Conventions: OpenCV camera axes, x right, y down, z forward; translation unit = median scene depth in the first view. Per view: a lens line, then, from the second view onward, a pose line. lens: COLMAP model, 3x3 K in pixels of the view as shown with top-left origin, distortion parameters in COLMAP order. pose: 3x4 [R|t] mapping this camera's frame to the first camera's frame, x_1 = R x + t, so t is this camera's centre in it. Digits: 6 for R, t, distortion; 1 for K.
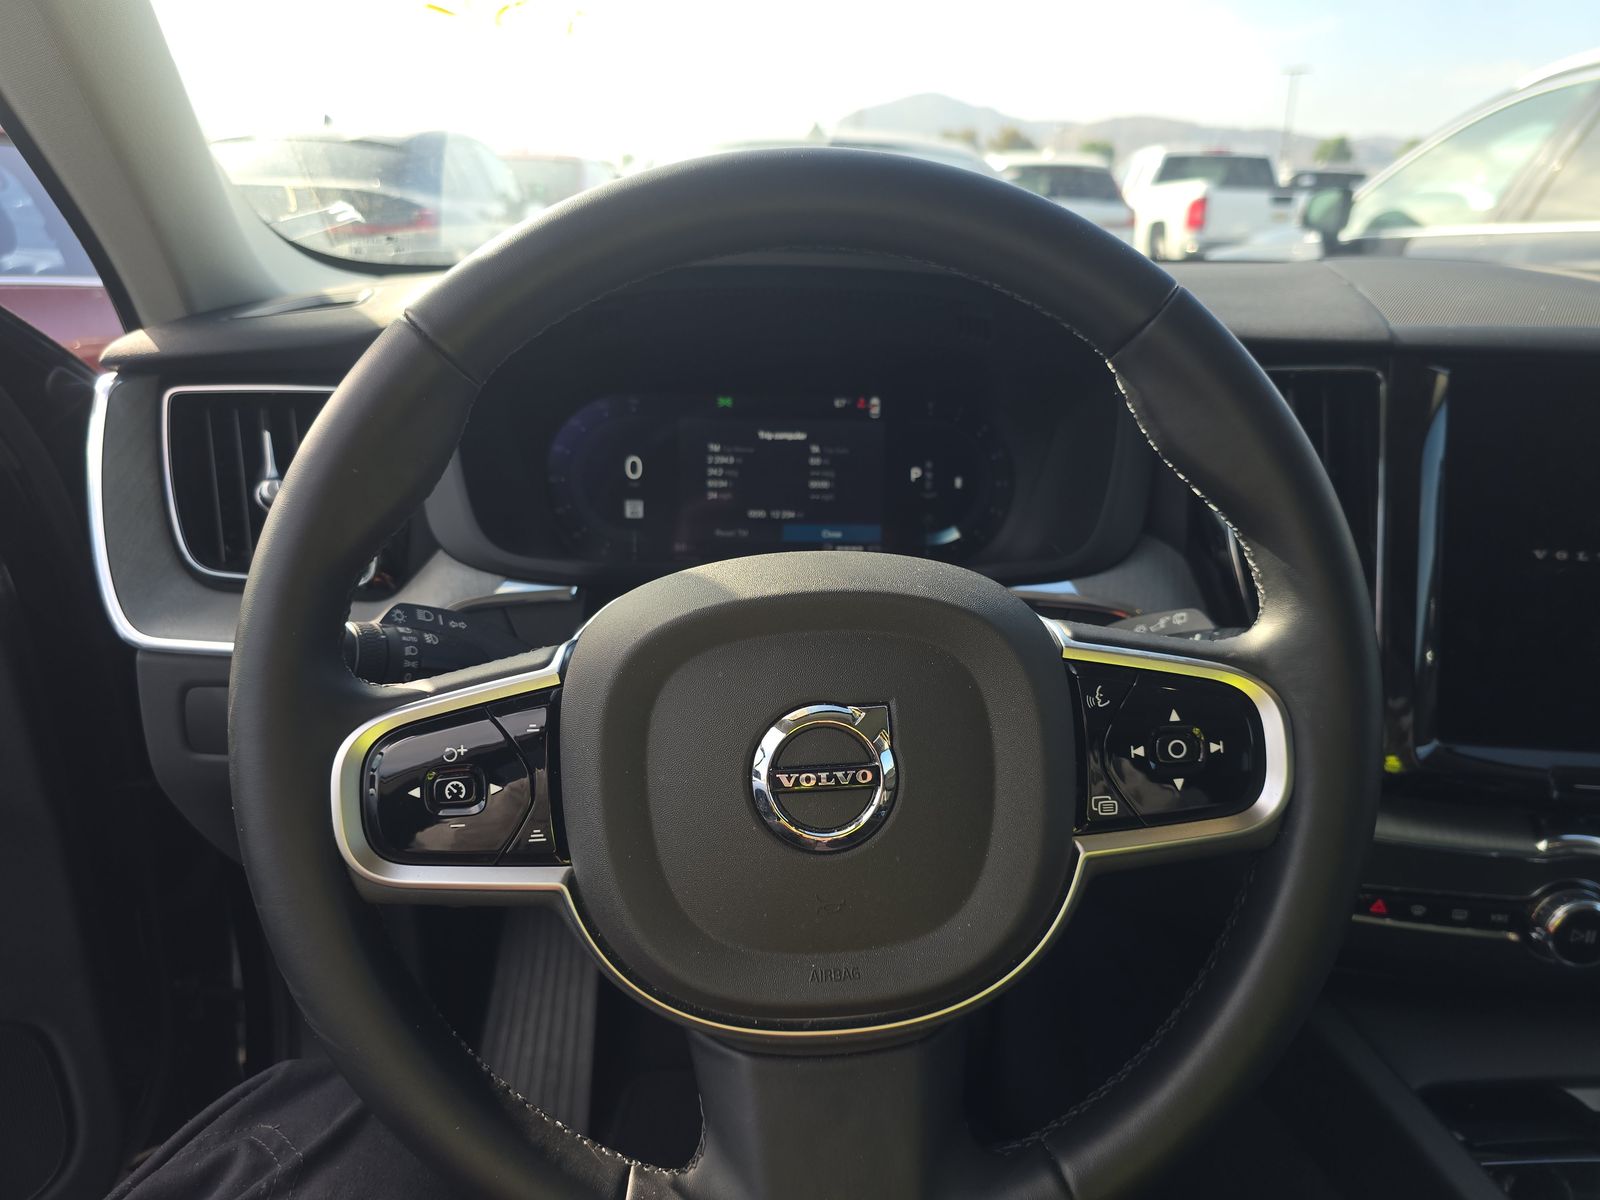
lens RADIAL K [[1109.4, 0, 801.2], [0, 1109.4, 618.2], [0, 0, 1]] dist [-0.003083, -0.004948]
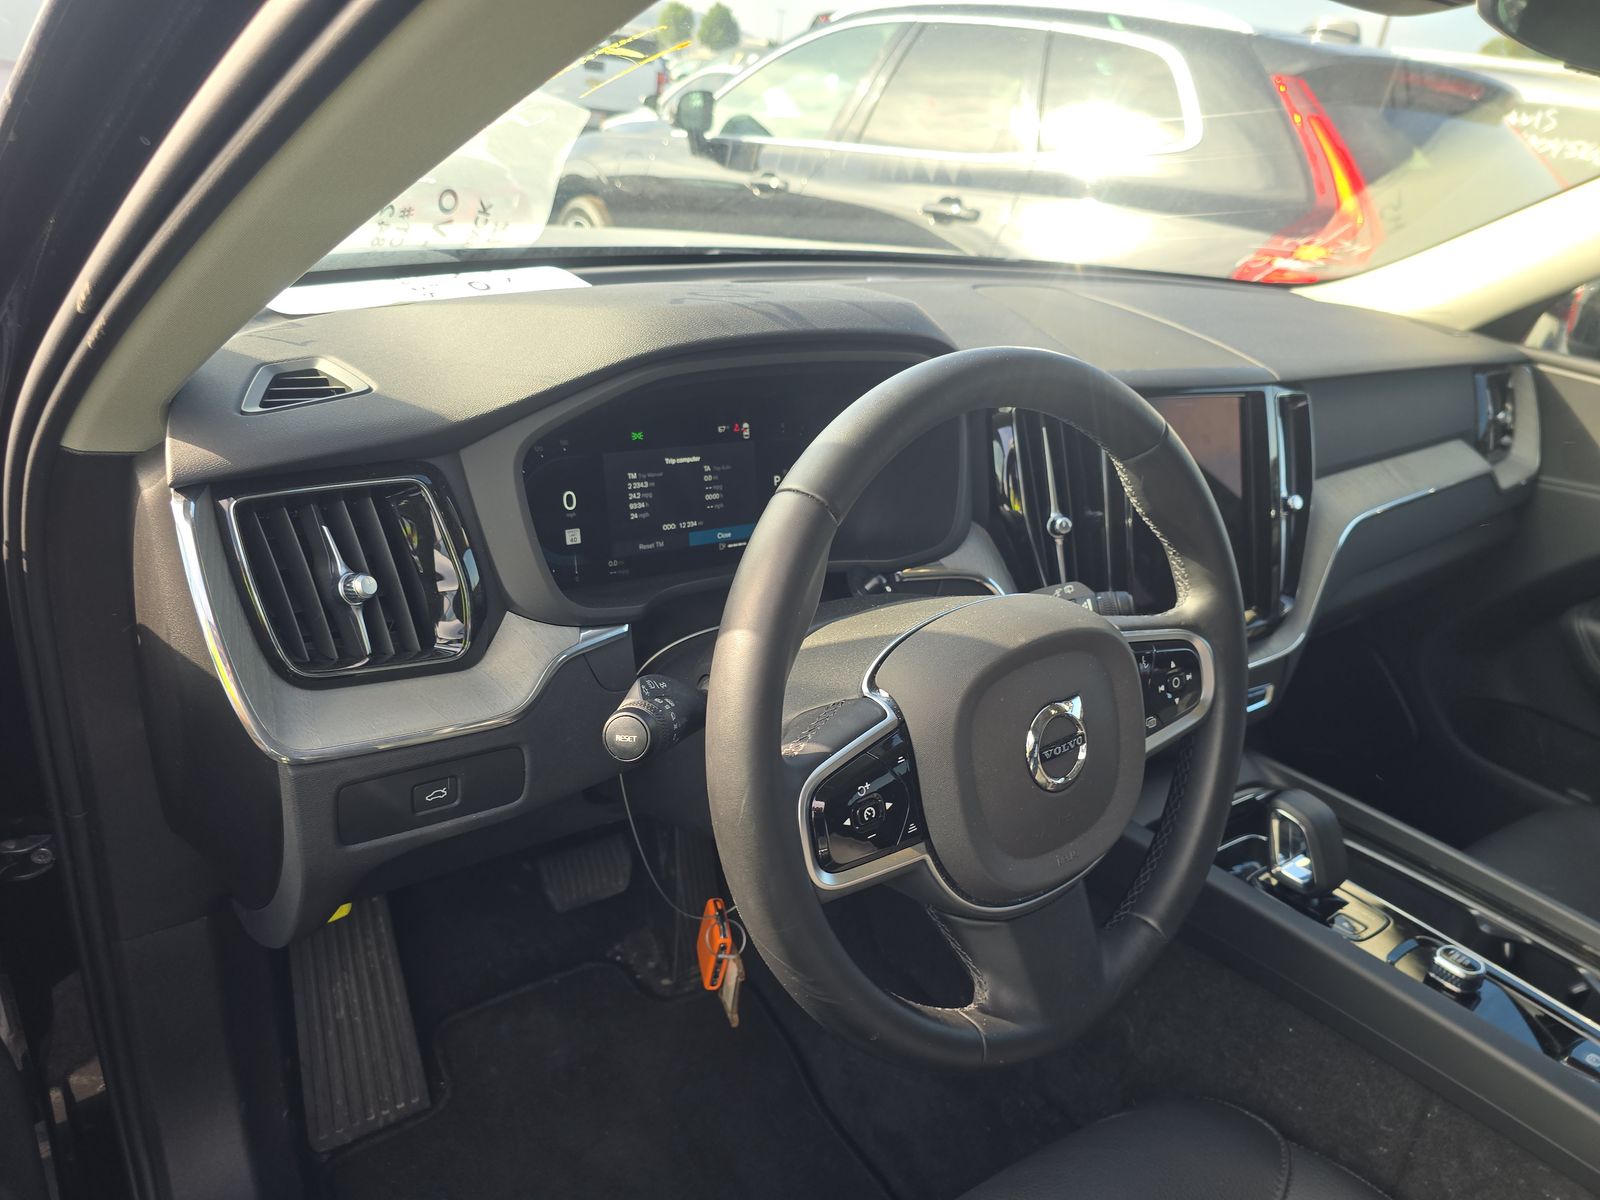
lens RADIAL K [[1096.5, 0, 789.9], [0, 1096.5, 610.9], [0, 0, 1]] dist [0.062486, -0.066541]
pose [[0.817642, -0.174727, 0.548573, -0.604075], [0.099758, 0.981419, 0.163906, -0.187286], [-0.567019, -0.079292, 0.819879, -0.057583]]
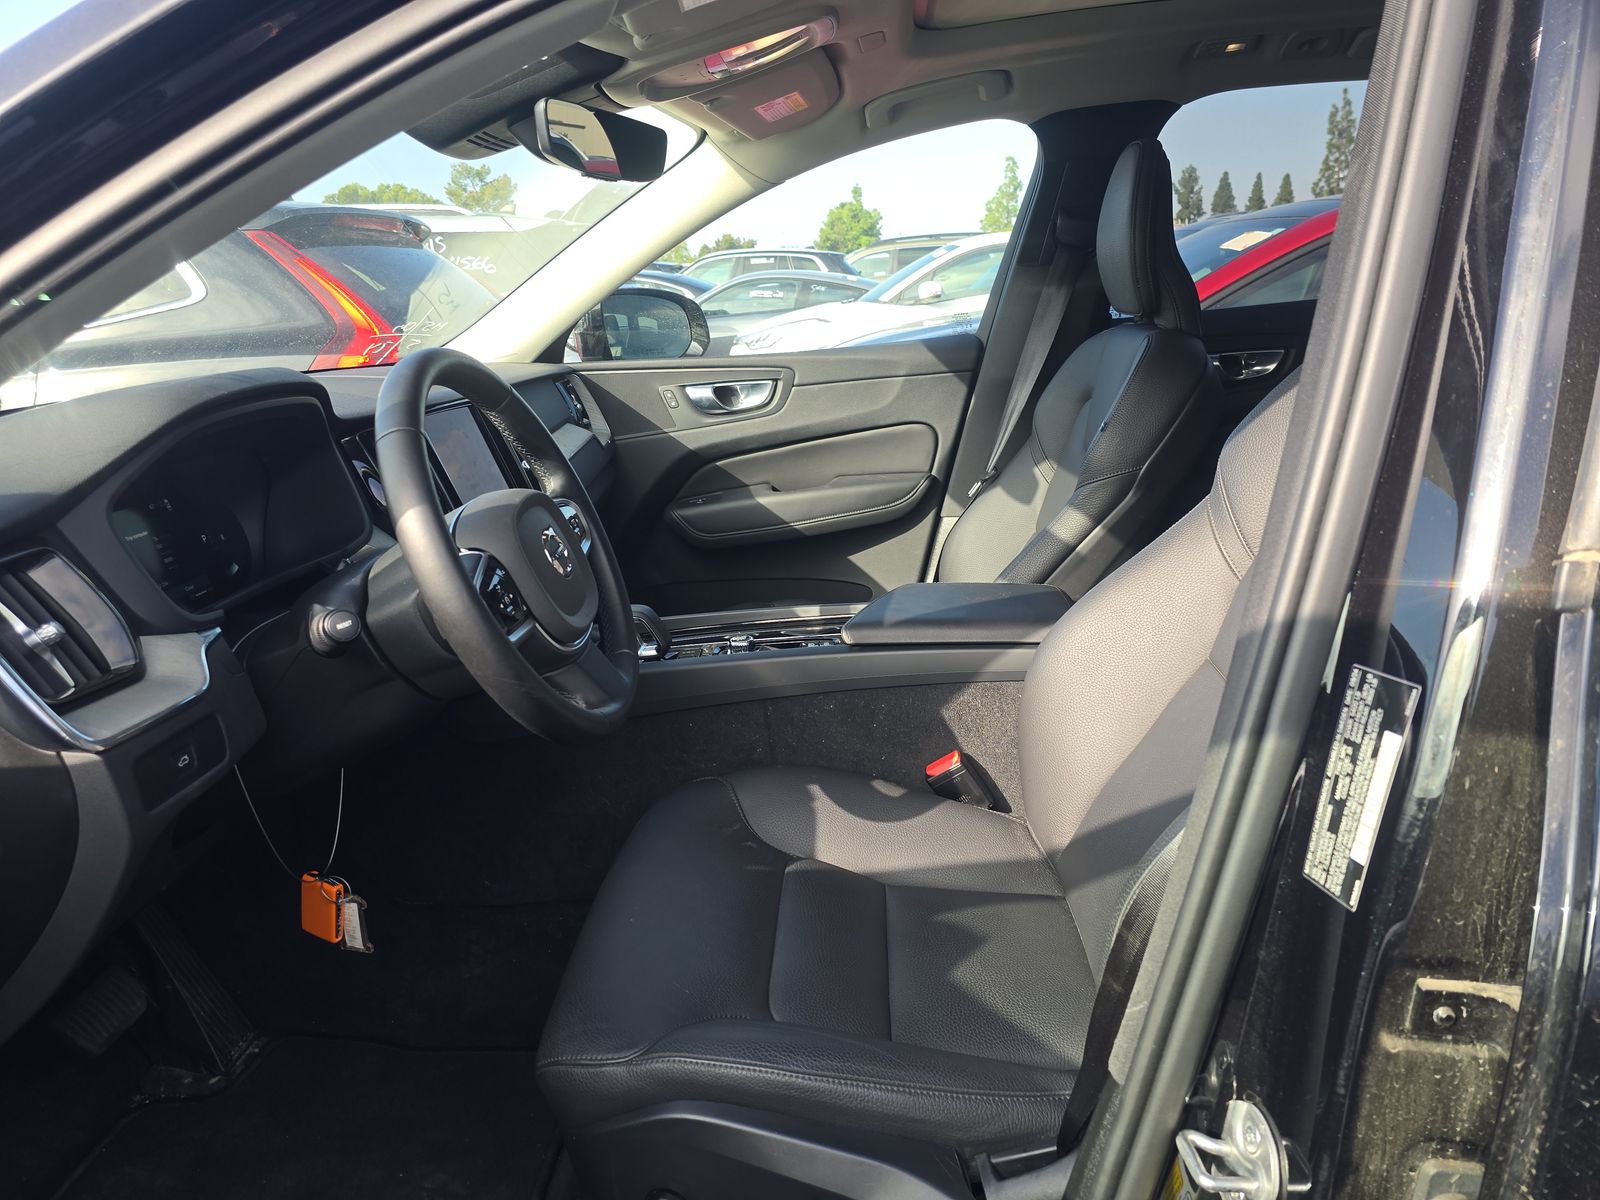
lens RADIAL K [[1096.5, 0, 789.9], [0, 1096.5, 610.9], [0, 0, 1]] dist [0.062486, -0.066541]
pose [[0.081375, -0.301637, 0.949944, -1.361132], [0.387034, 0.887872, 0.248773, -0.107494], [-0.918468, 0.347416, 0.188994, -0.030239]]
